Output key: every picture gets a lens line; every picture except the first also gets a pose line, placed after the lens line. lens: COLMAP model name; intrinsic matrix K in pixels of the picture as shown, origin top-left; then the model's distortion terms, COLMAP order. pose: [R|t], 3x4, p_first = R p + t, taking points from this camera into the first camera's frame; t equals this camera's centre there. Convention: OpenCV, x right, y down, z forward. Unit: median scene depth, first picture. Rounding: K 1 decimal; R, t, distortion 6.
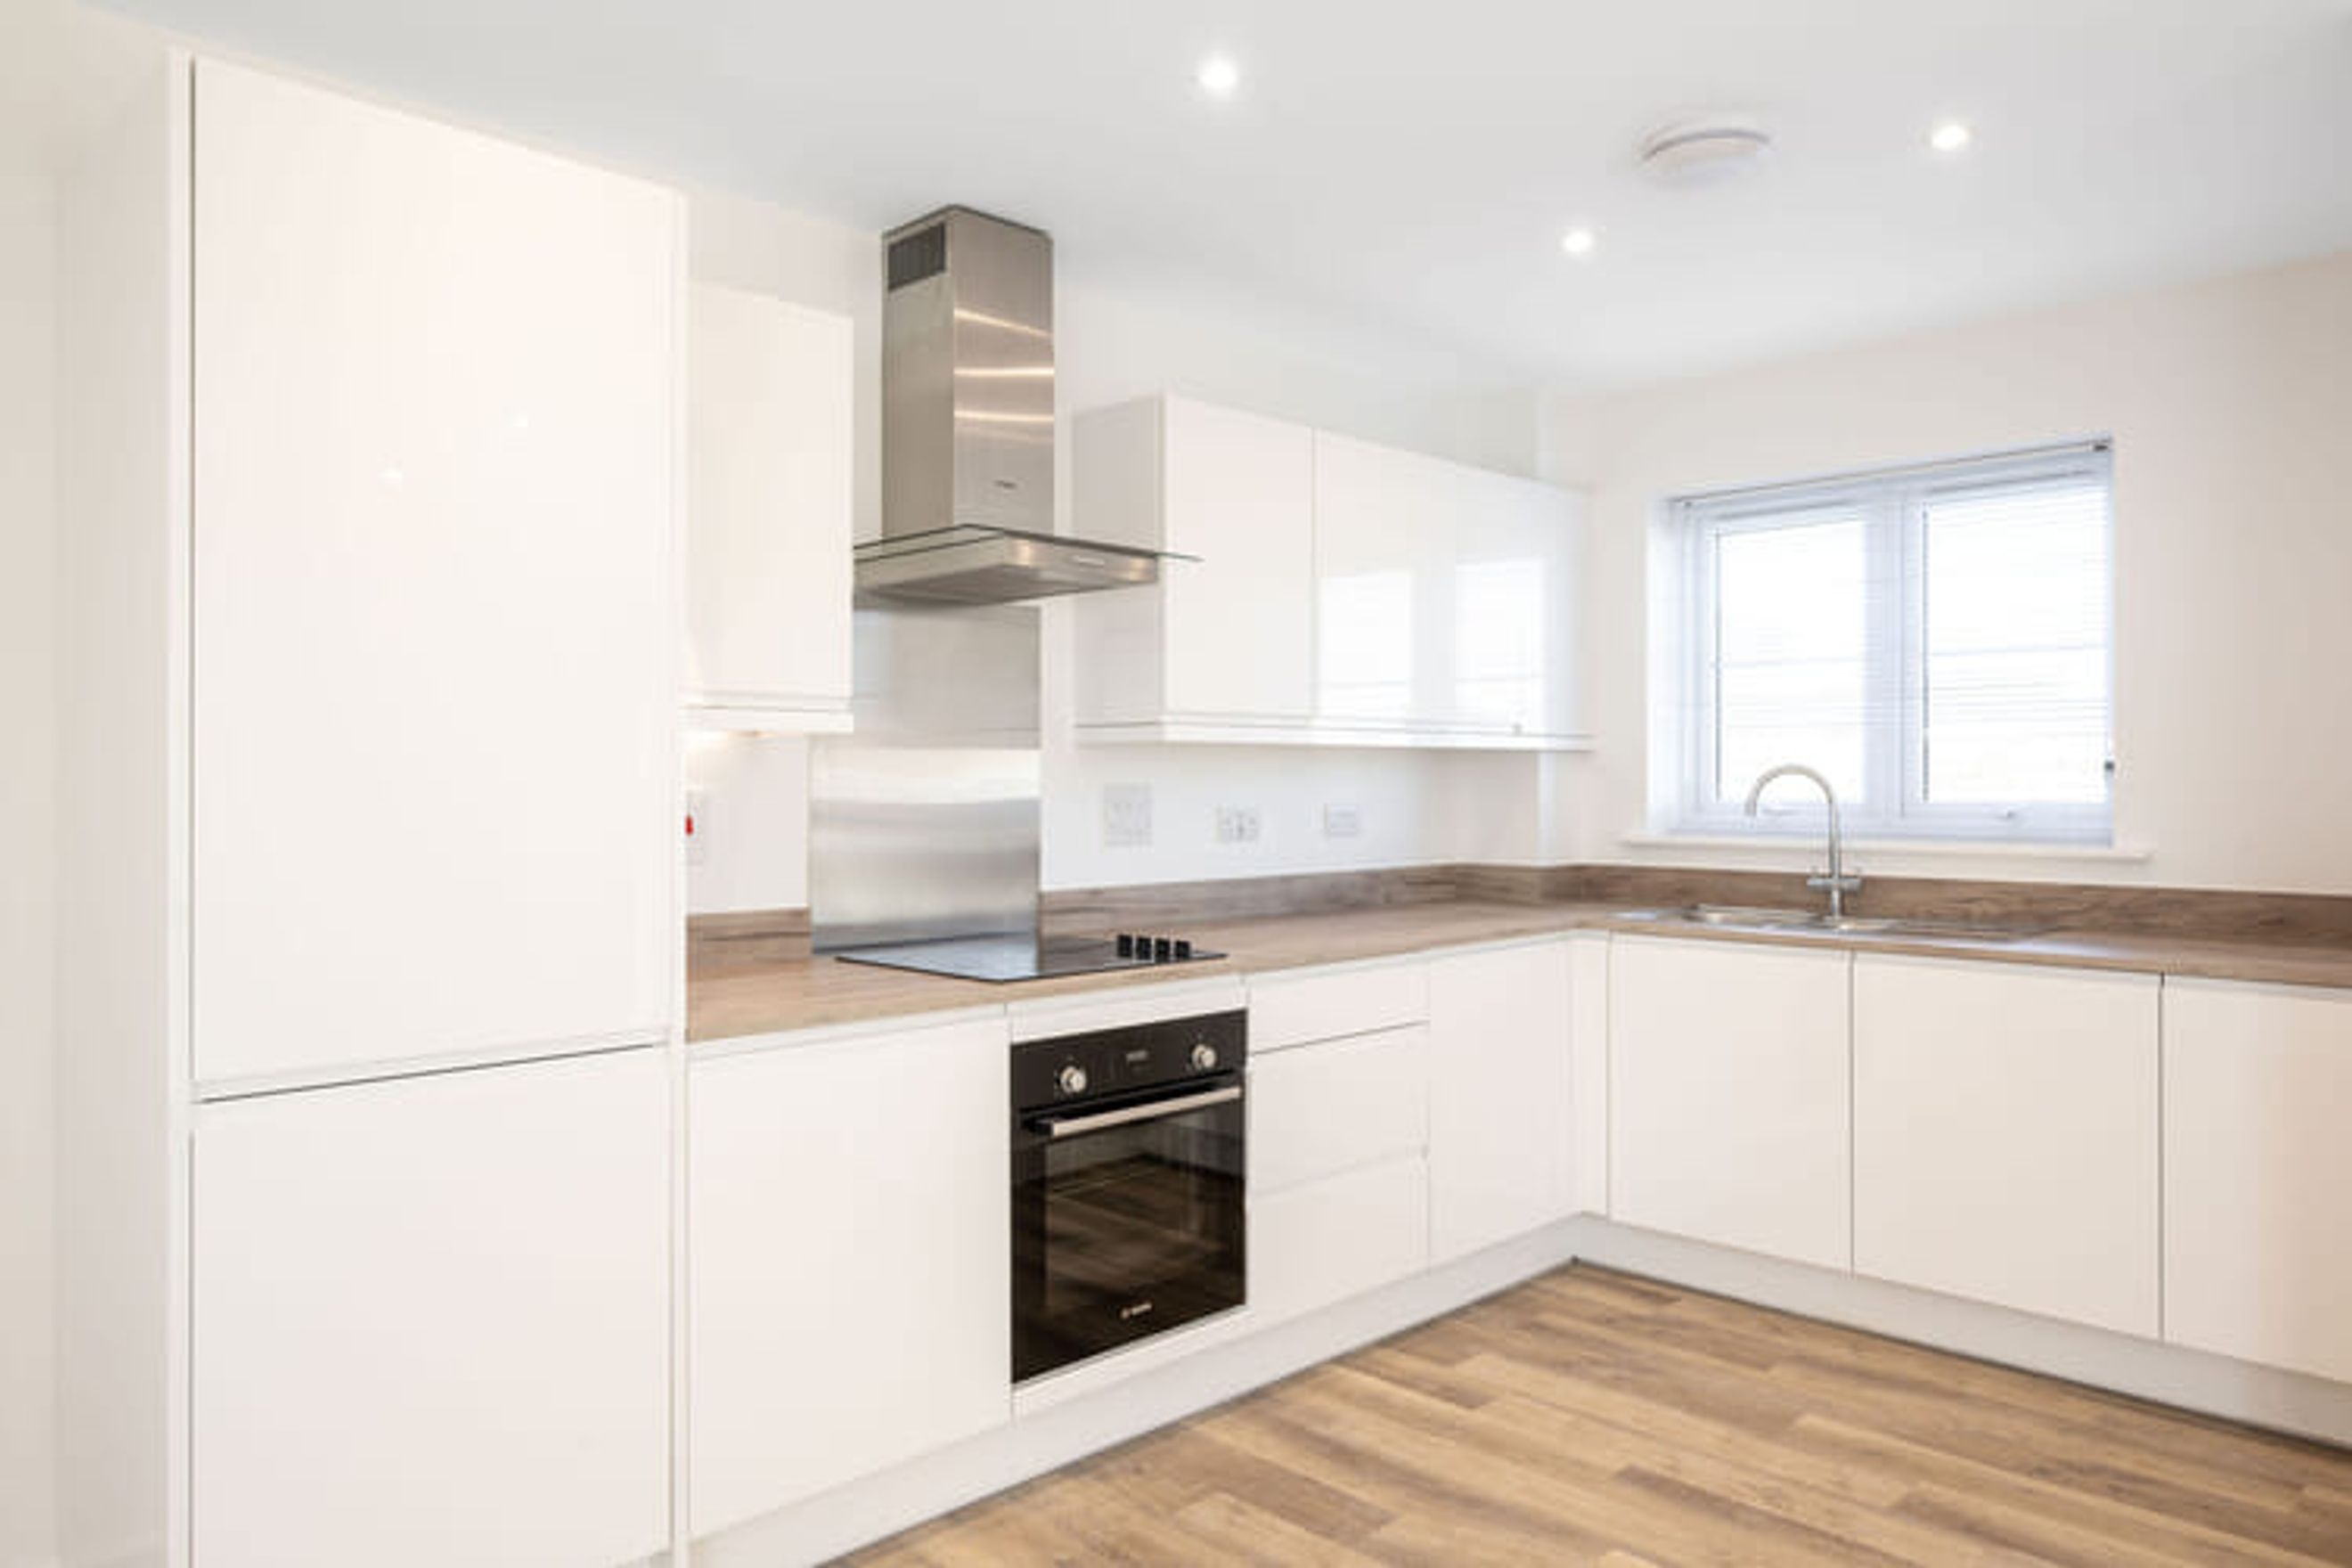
lens RADIAL K [[1578.0, 0, 1176.0], [0, 1578.0, 784.0], [0, 0, 1]] dist [0.003124, 0.000543]
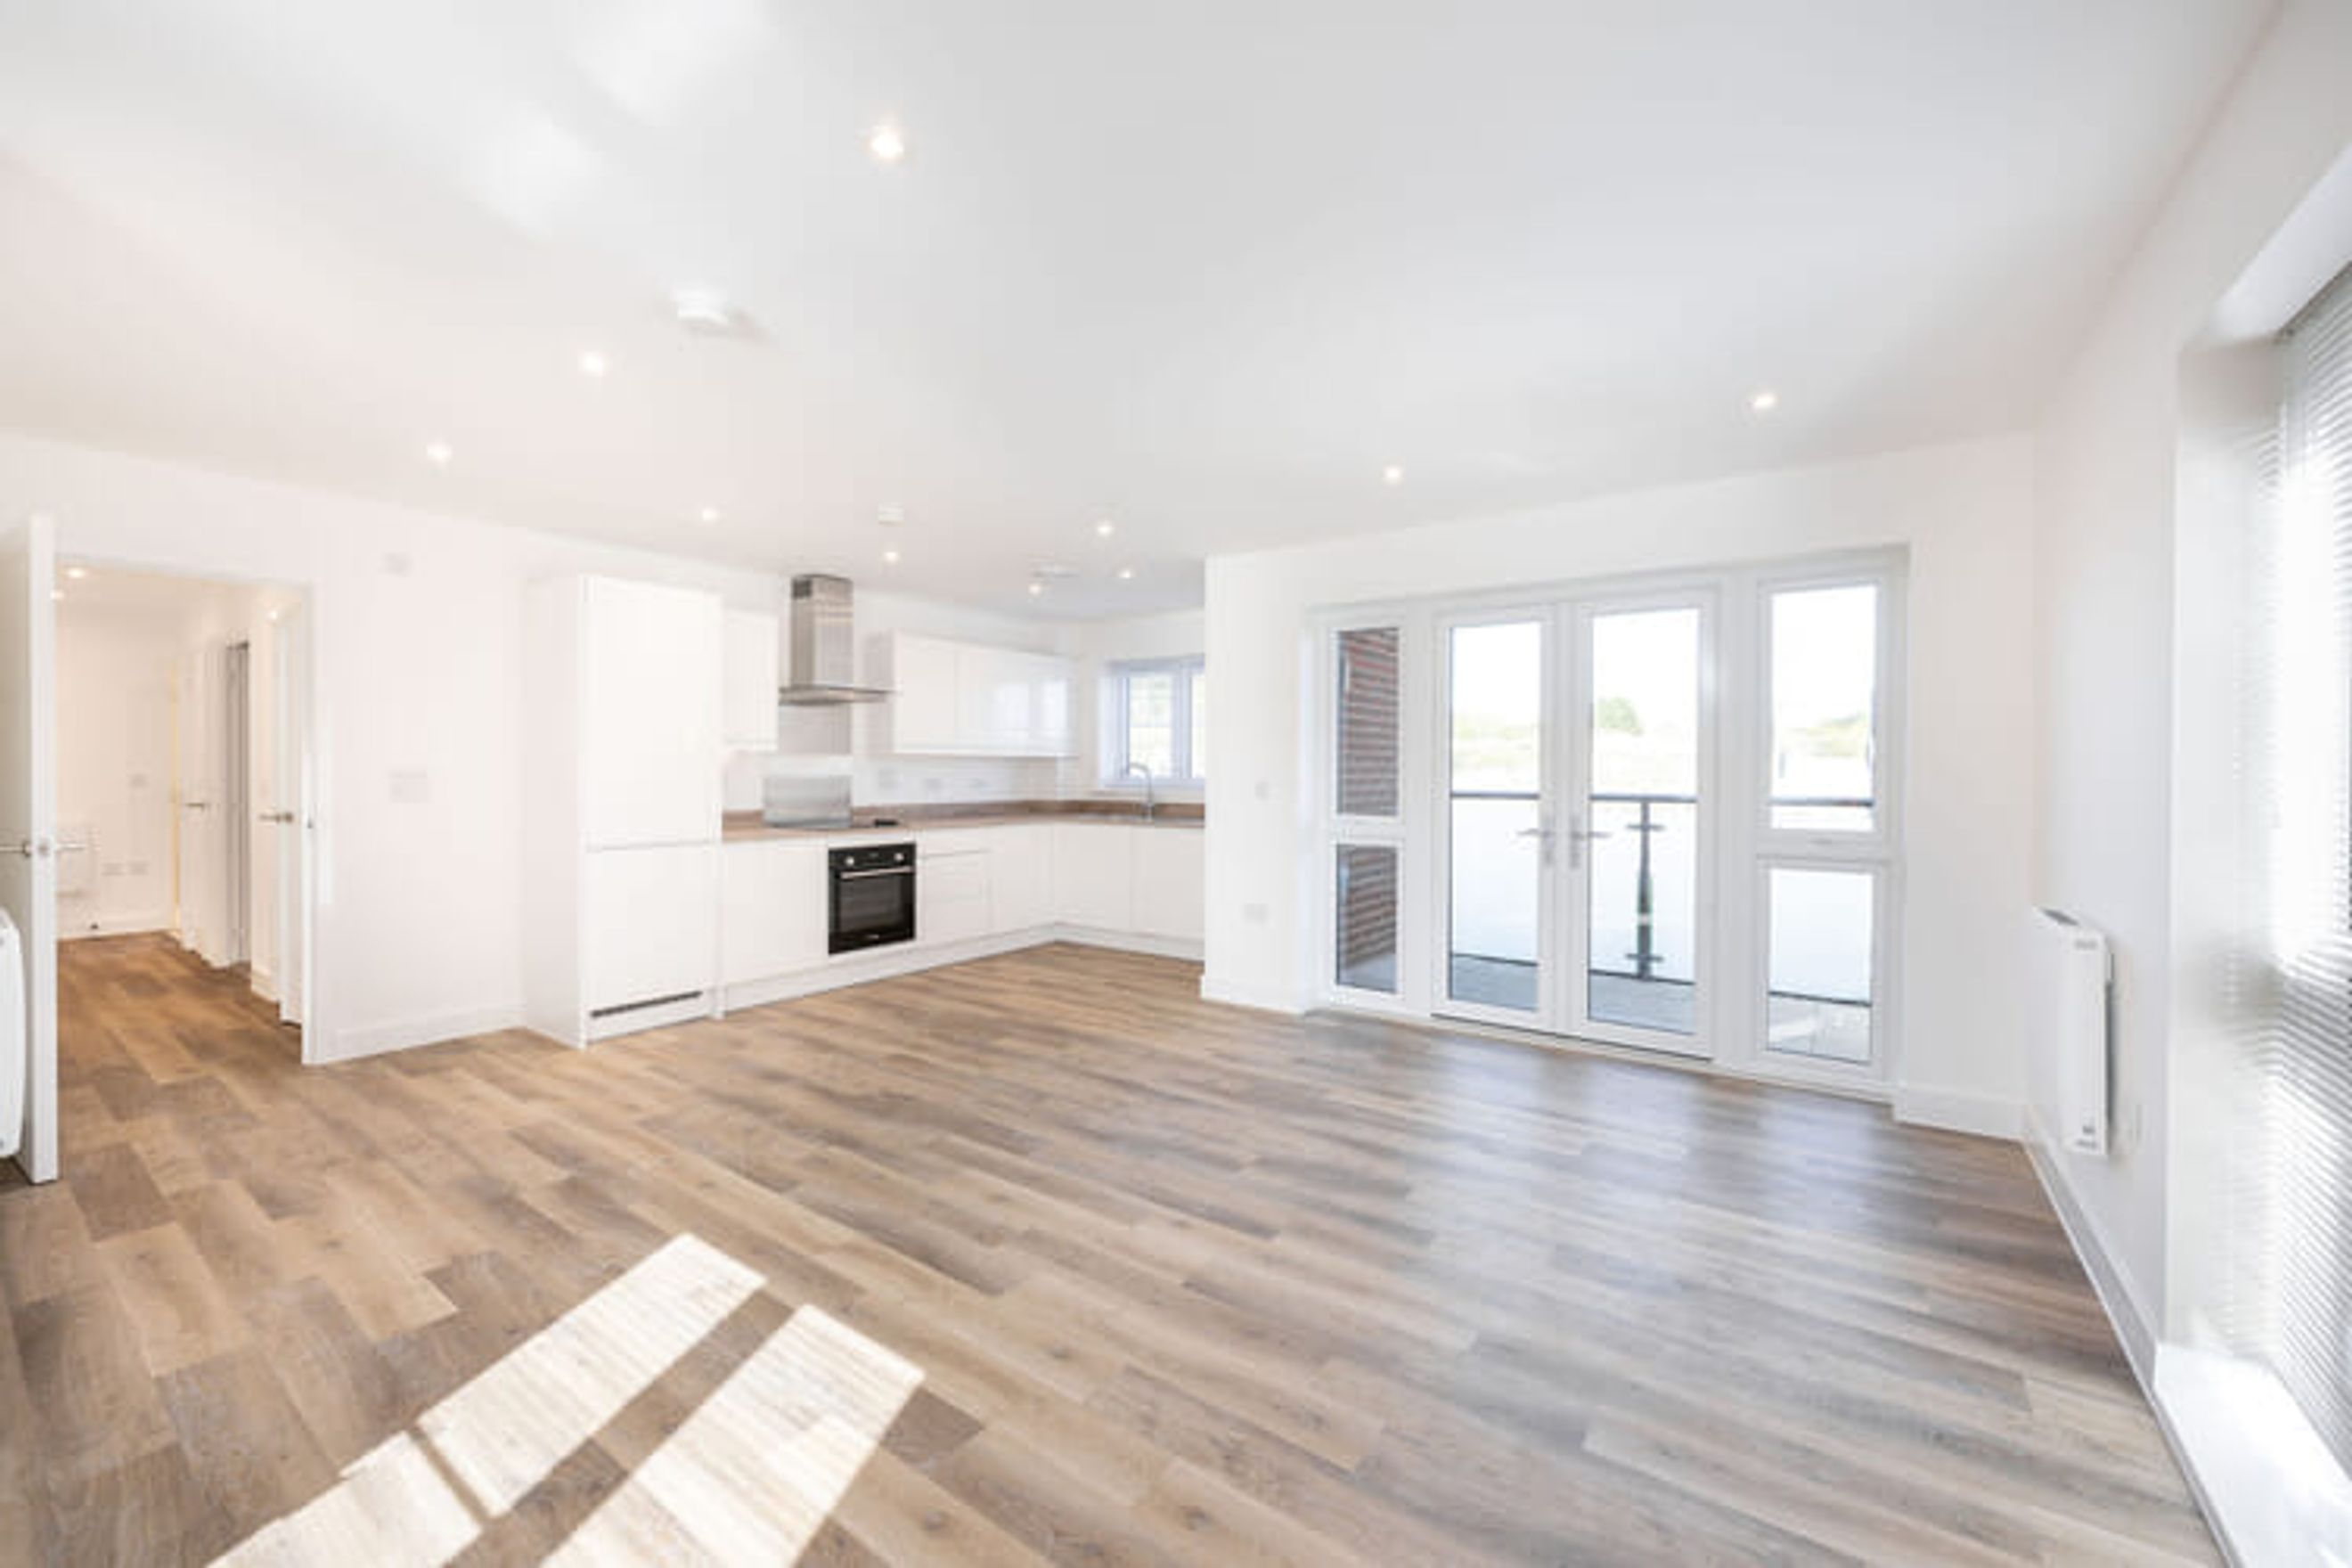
lens RADIAL K [[948.2, 0, 1208.6], [0, 948.2, 779.6], [0, 0, 1]] dist [0.001285, 0.000112]
pose [[0.980399, 0.005117, 0.196955, 0.221625], [-0.007012, 0.999936, 0.008922, 0.000315], [-0.196896, -0.010129, 0.980372, -0.845735]]
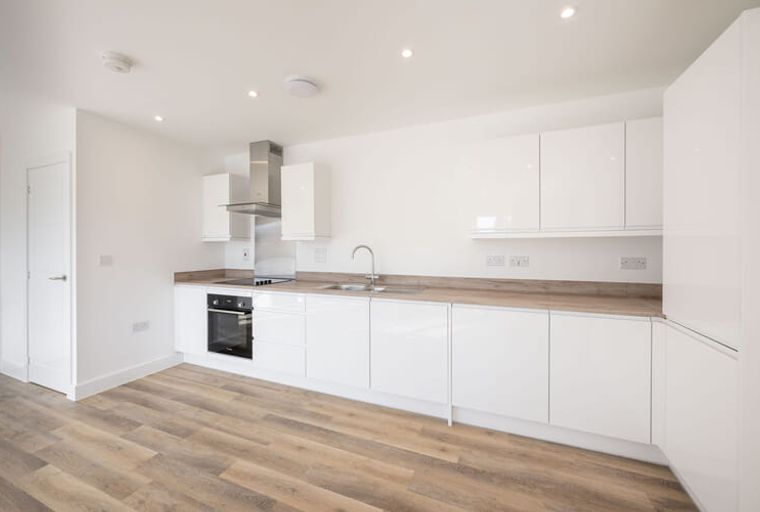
lens RADIAL K [[305.5, 0, 374.5], [0, 305.5, 255.4], [0, 0, 1]] dist [-0.001297, -0.000045]
pose [[0.387602, 0.026092, -0.921457, 0.951711], [-0.003166, 0.999631, 0.026974, -0.007696], [0.921821, -0.007538, 0.387542, 0.917805]]
